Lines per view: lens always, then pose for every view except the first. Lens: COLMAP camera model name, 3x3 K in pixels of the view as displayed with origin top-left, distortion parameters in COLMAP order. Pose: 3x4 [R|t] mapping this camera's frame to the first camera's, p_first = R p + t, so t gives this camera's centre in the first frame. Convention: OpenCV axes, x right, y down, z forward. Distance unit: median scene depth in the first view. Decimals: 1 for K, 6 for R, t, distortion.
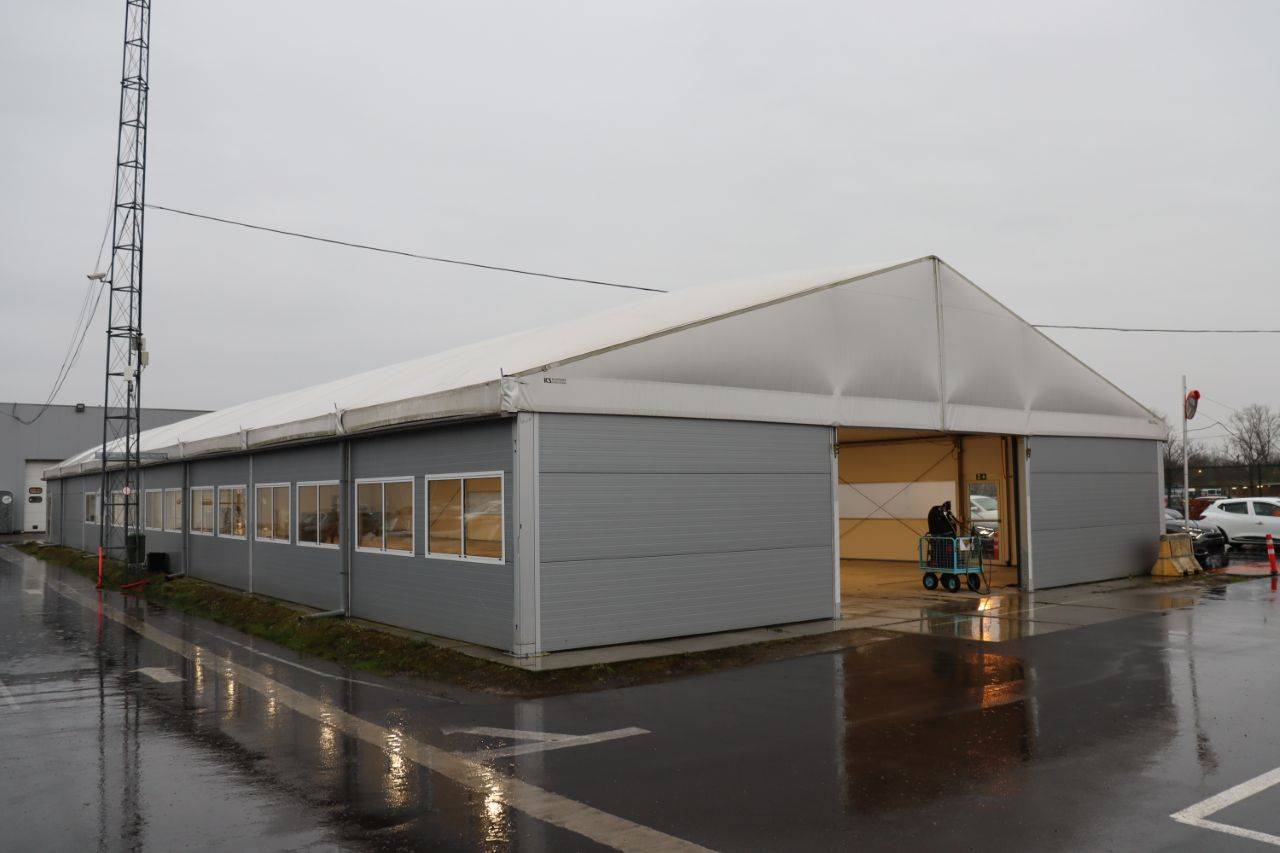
lens RADIAL K [[1052.2, 0, 640.0], [0, 1052.2, 426.5], [0, 0, 1]] dist [-0.184603, 0.169206]
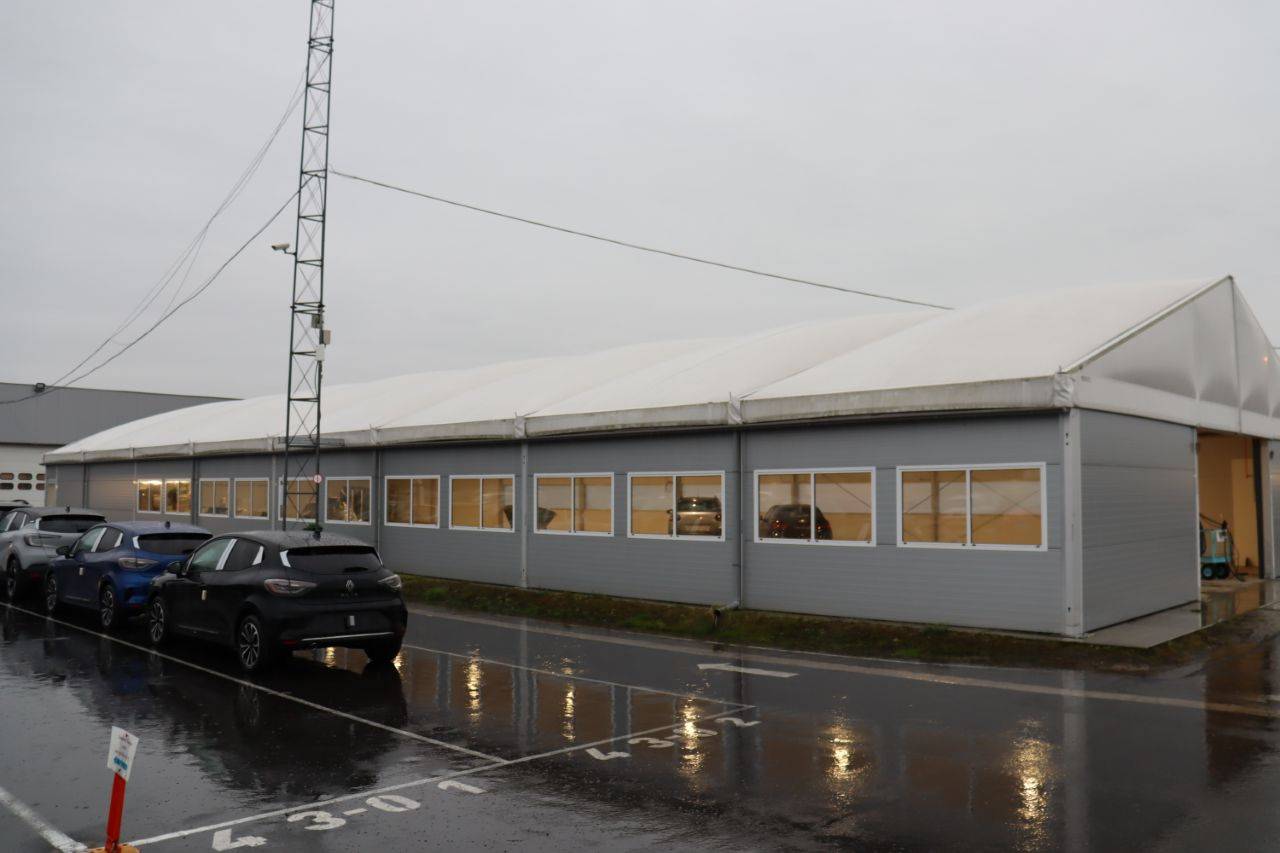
lens RADIAL K [[1052.2, 0, 640.0], [0, 1052.2, 426.5], [0, 0, 1]] dist [-0.184603, 0.169206]
pose [[0.988209, 0.022804, 0.151403, -0.469898], [-0.023141, 0.999732, 0.000463, 0.010265], [-0.151352, -0.003961, 0.988472, 0.025699]]
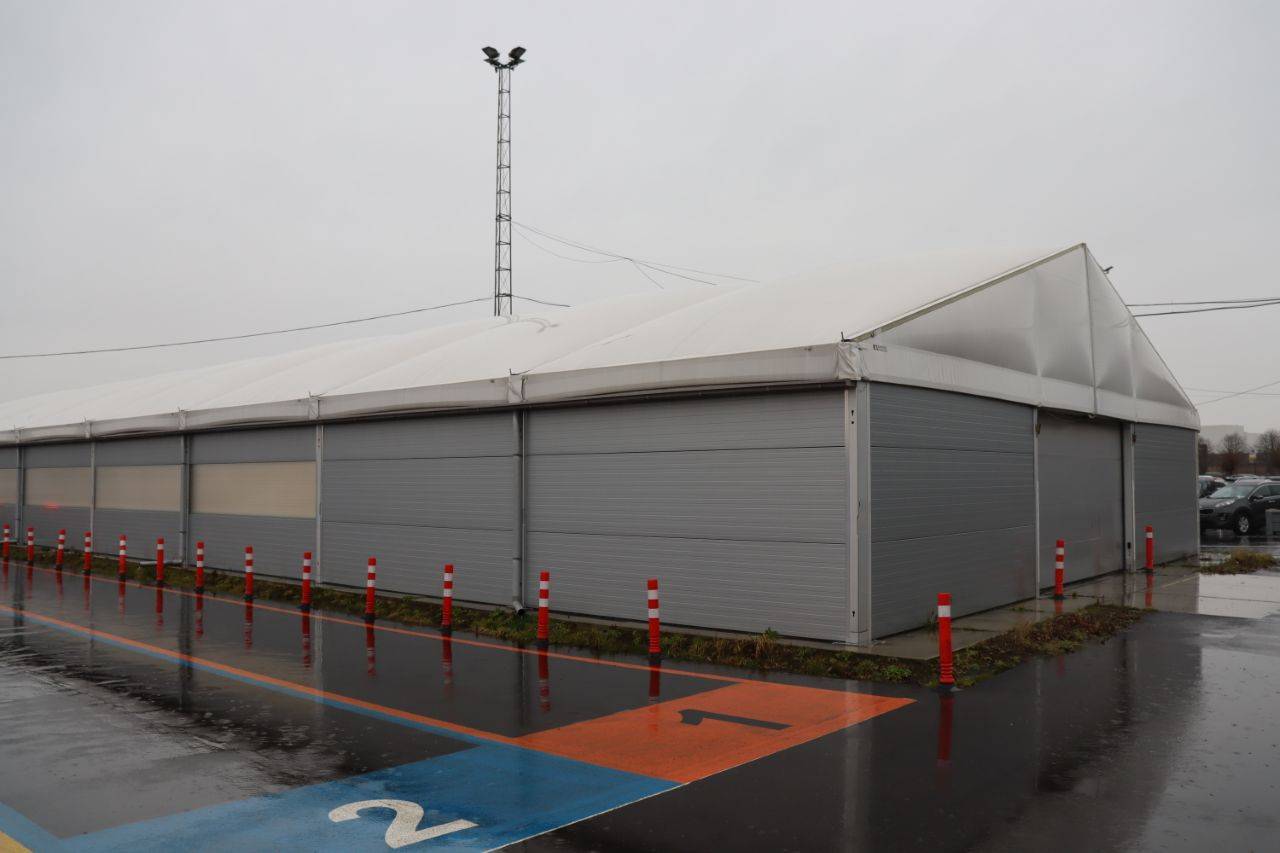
lens RADIAL K [[1052.2, 0, 640.0], [0, 1052.2, 426.5], [0, 0, 1]] dist [-0.184603, 0.169206]
pose [[0.979270, 0.021495, 0.201415, -0.324242], [-0.024142, 0.999651, 0.010693, 0.014508], [-0.201115, -0.015334, 0.979448, 0.092635]]
